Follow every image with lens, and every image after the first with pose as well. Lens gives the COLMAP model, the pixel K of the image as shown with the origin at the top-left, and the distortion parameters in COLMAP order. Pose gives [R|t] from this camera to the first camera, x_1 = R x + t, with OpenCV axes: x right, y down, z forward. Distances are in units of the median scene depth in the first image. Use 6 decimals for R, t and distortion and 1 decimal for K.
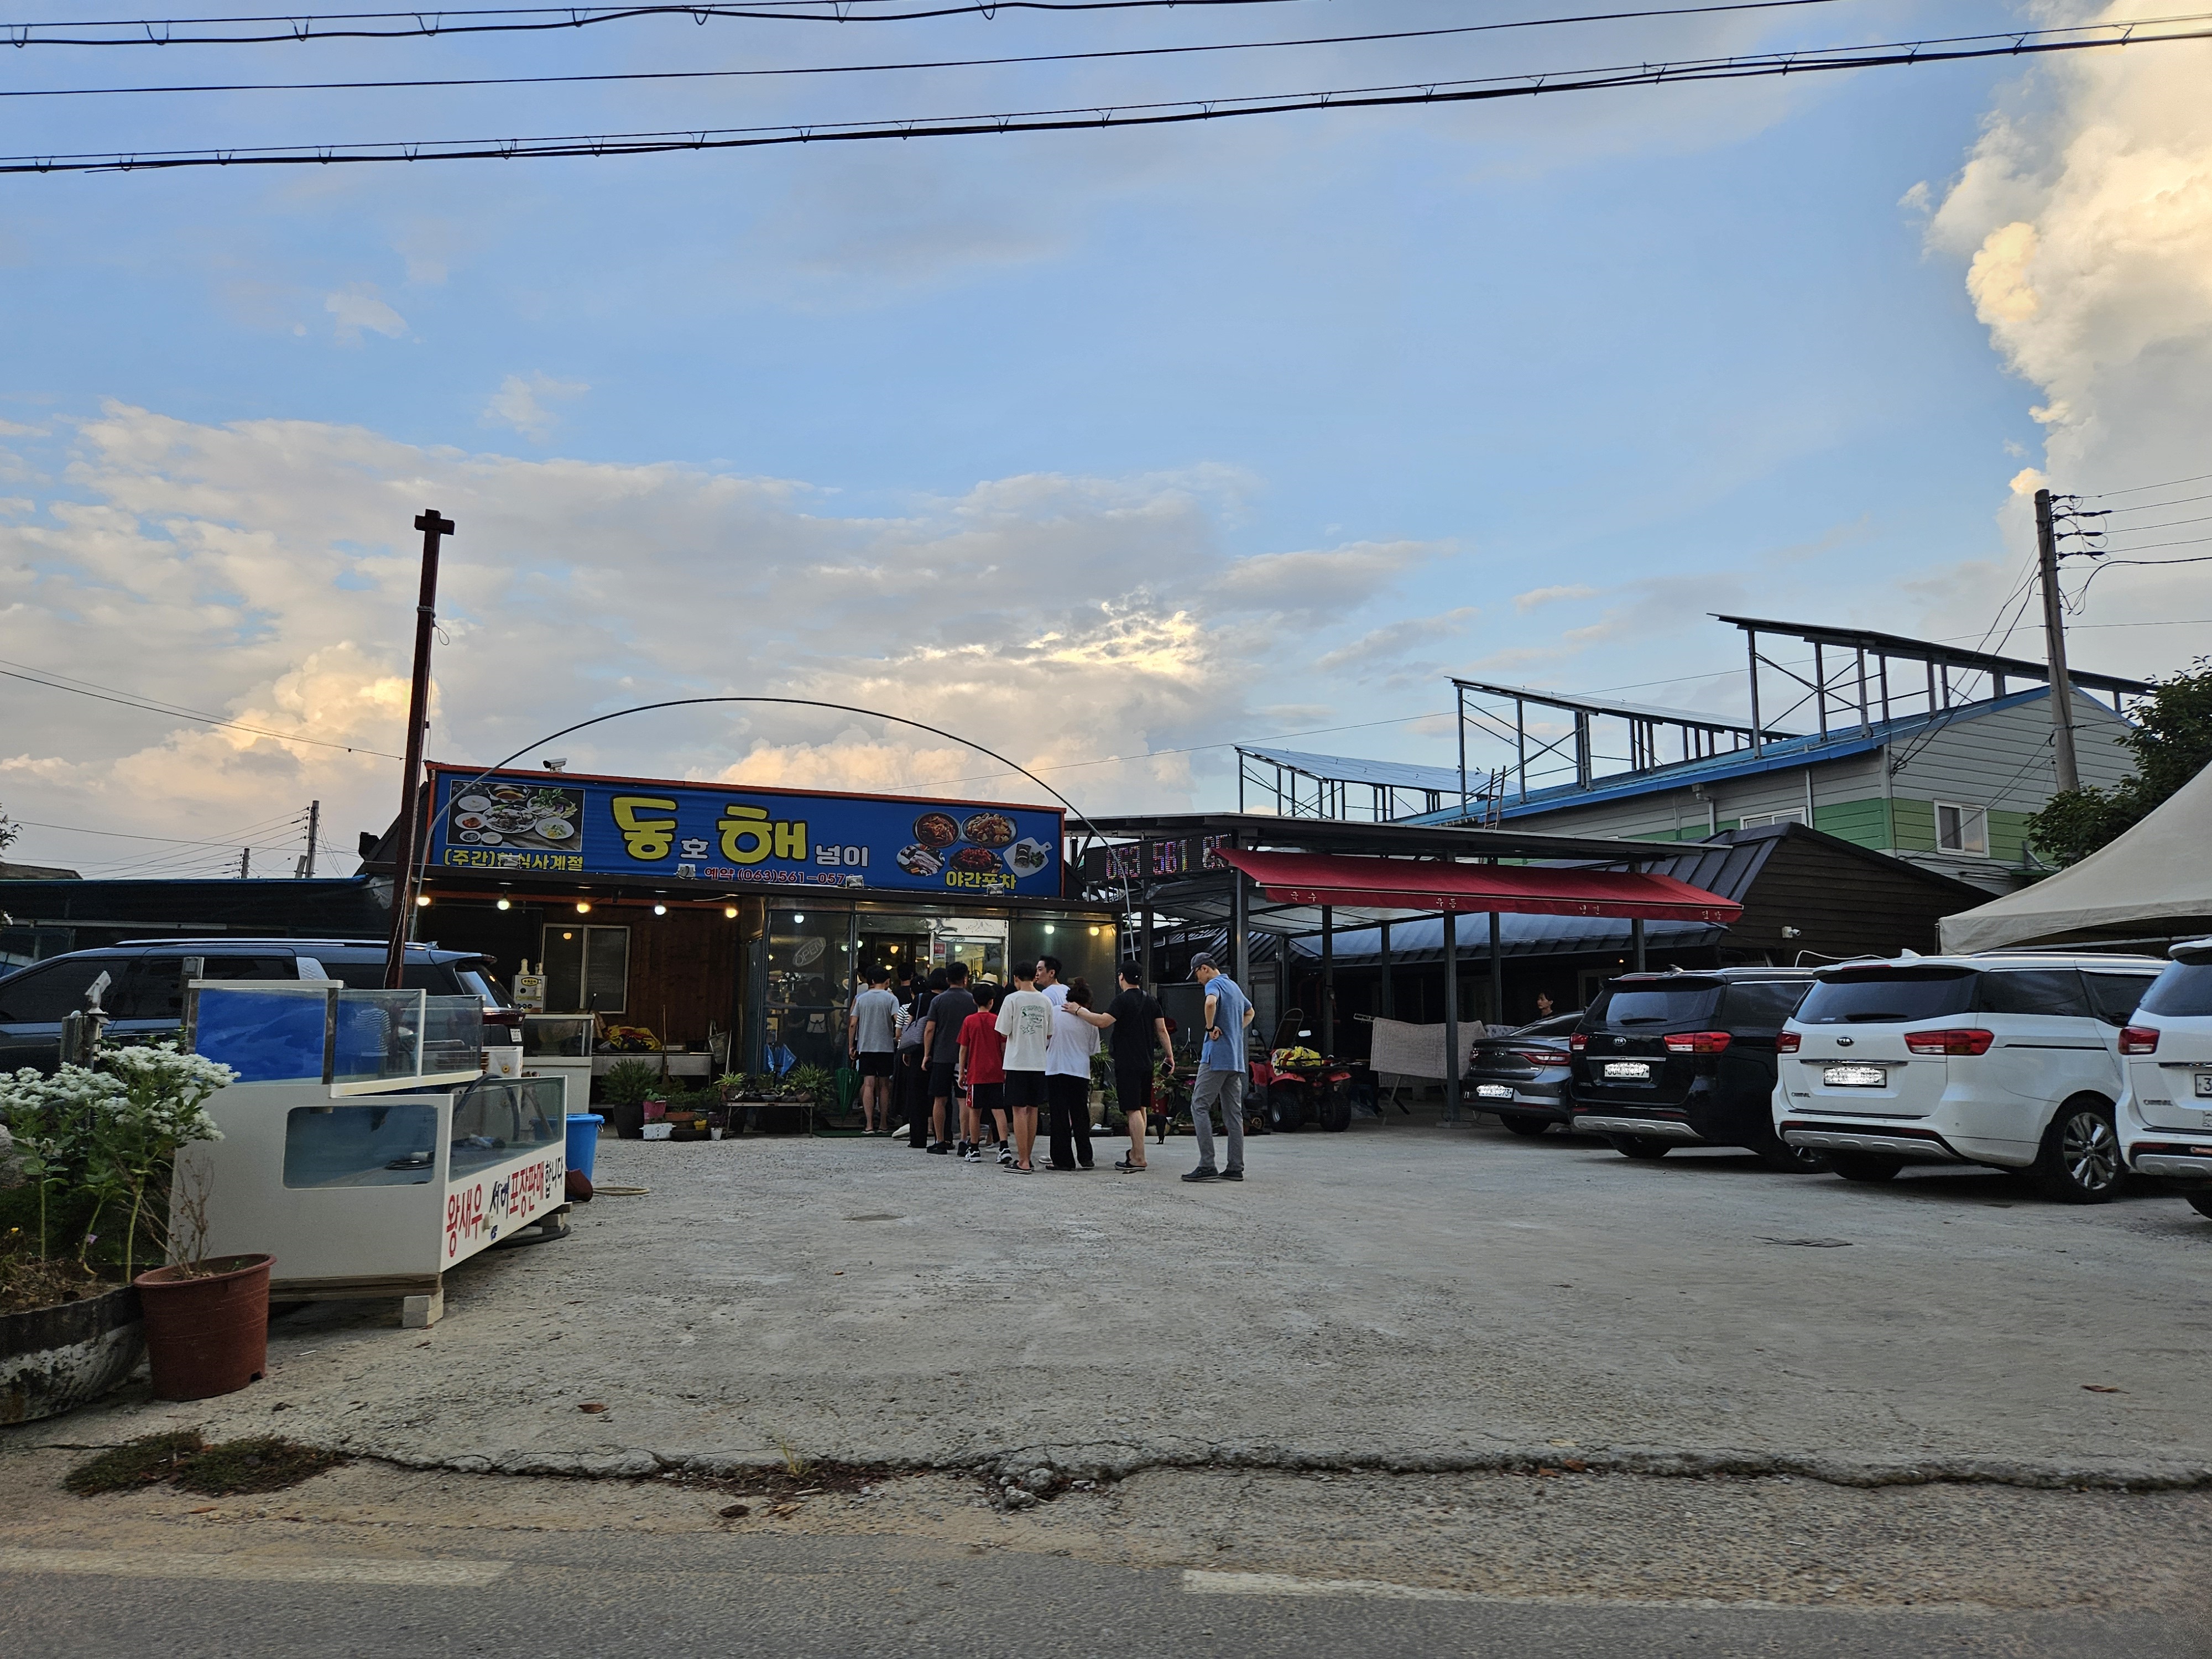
lens RADIAL K [[1563.0, 0, 1106.0], [0, 1563.0, 829.5], [0, 0, 1]] dist [0.073622, -0.083269]
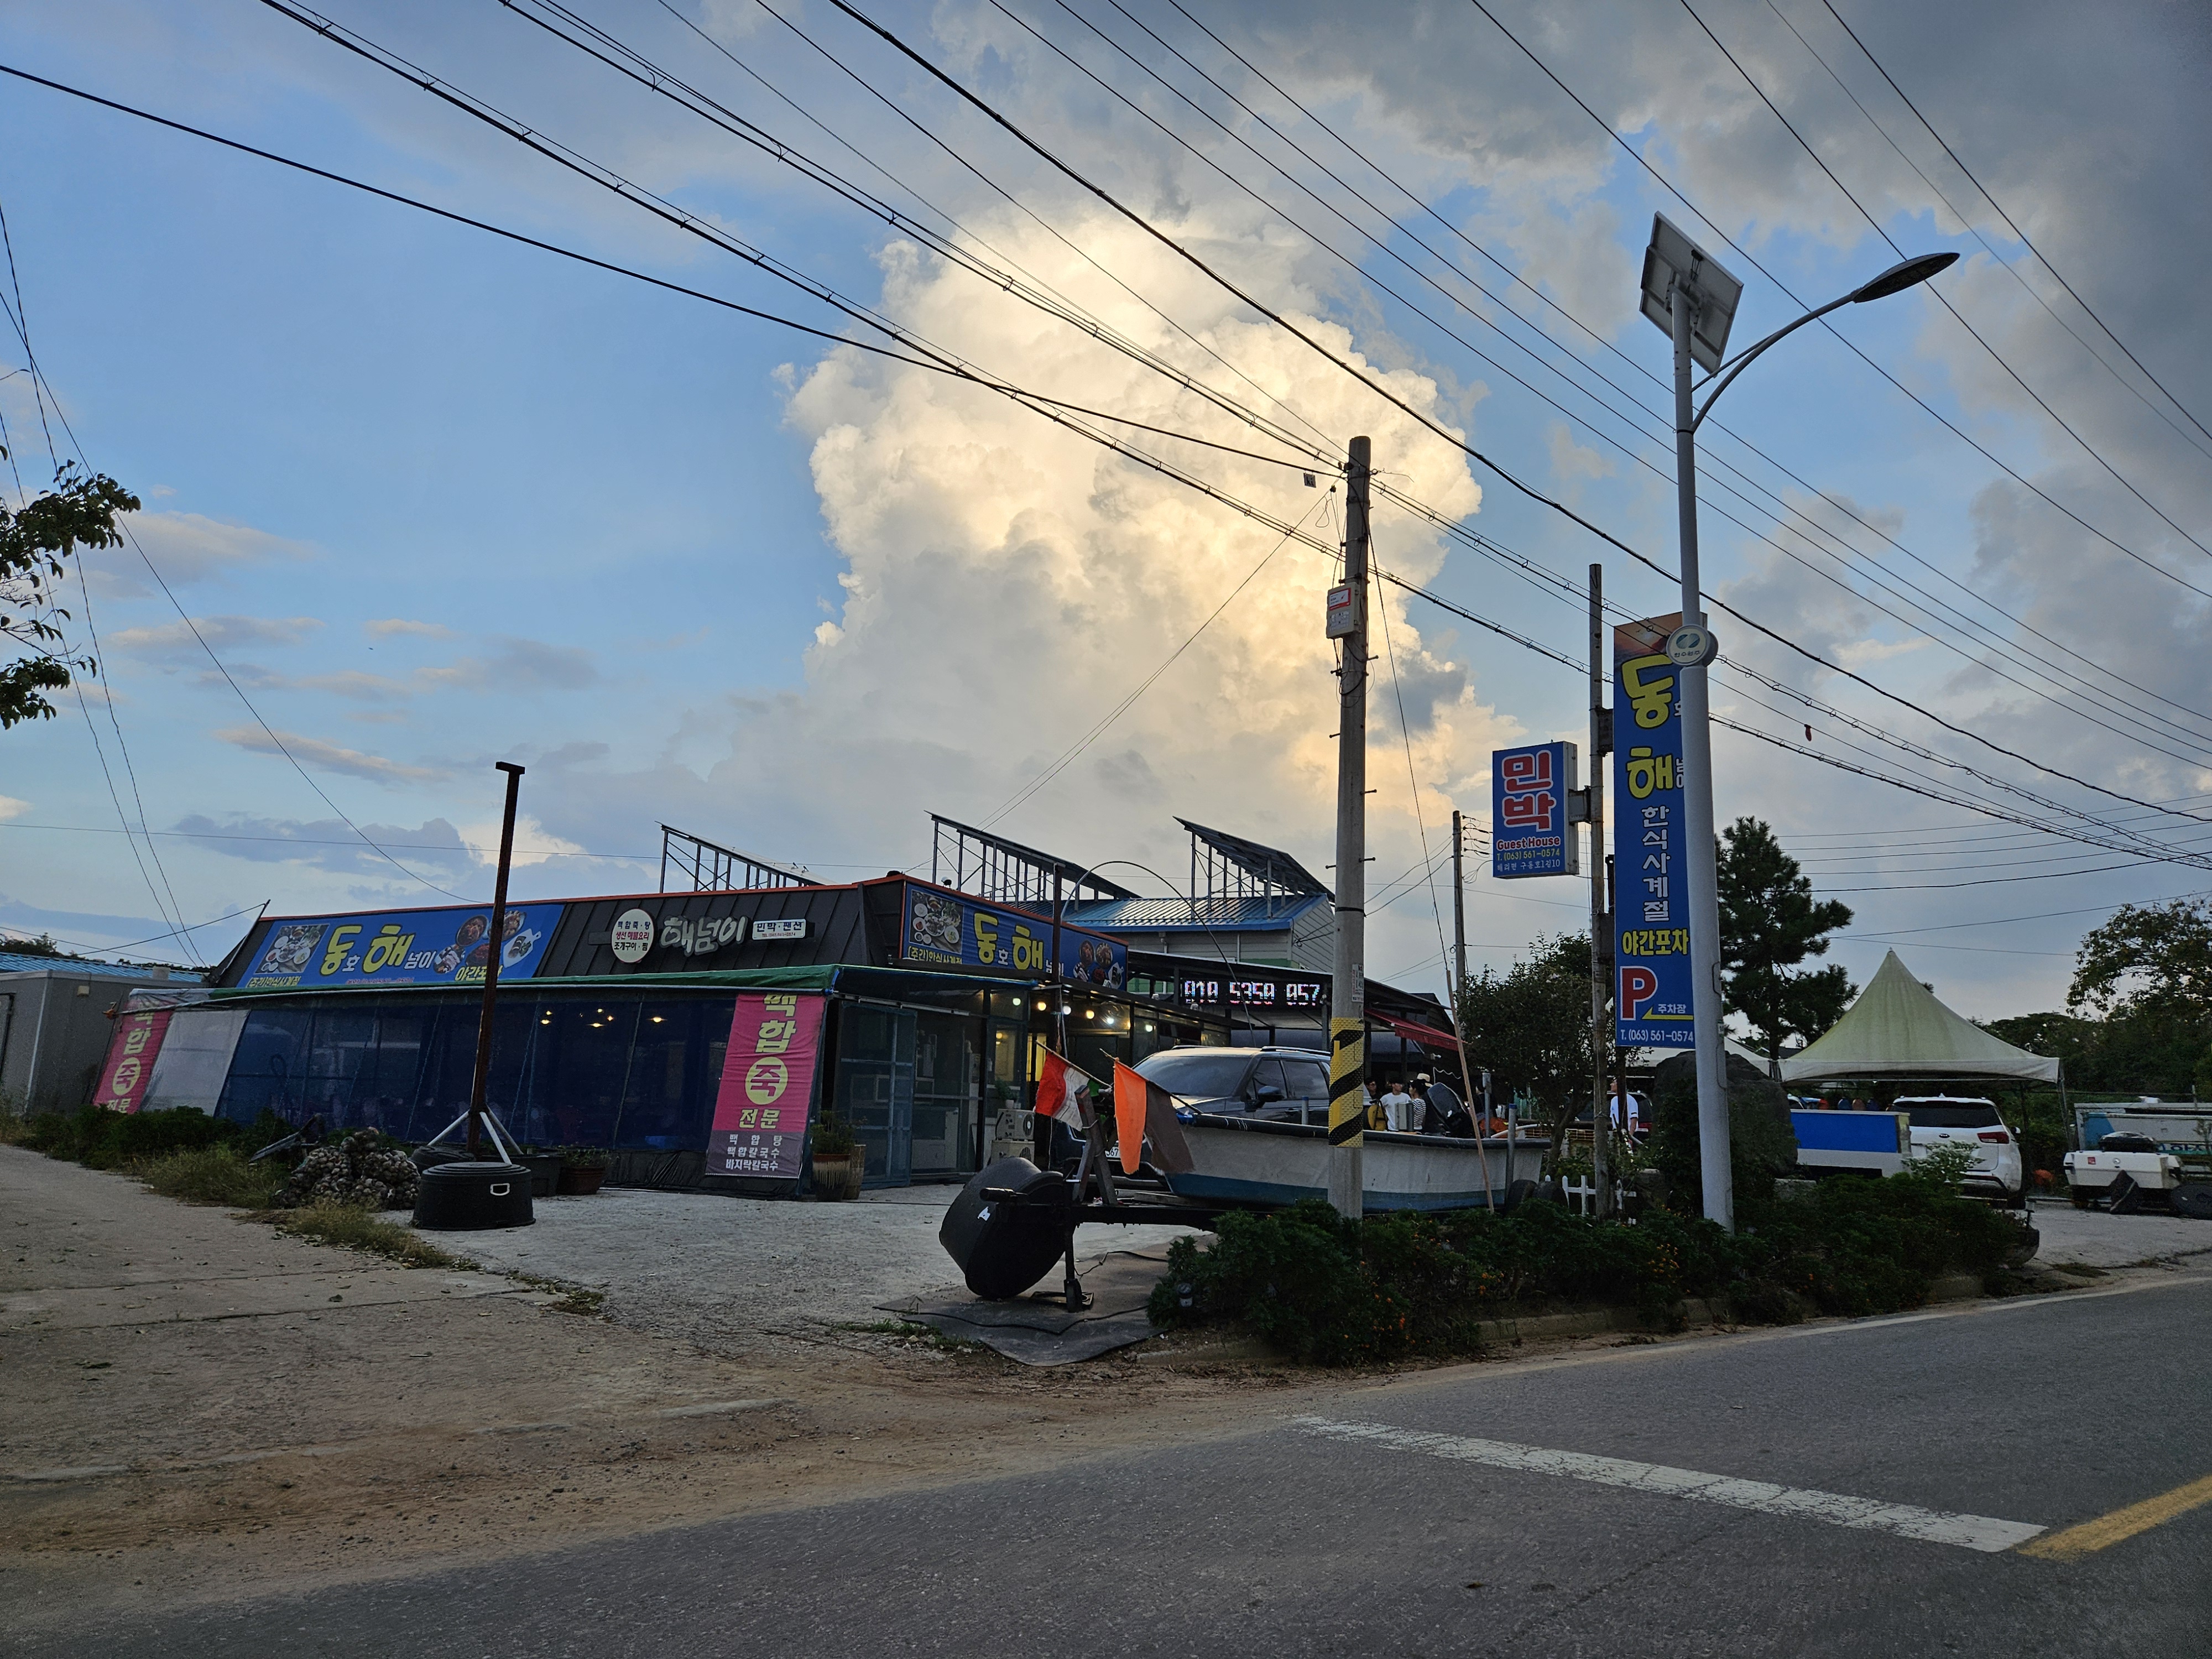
lens RADIAL K [[1563.0, 0, 1106.0], [0, 1563.0, 829.5], [0, 0, 1]] dist [0.073622, -0.083269]
pose [[0.688715, 0.144397, 0.710508, -0.782894], [-0.123933, 0.988990, -0.080861, 0.001513], [-0.714362, -0.032365, 0.699028, 0.026295]]
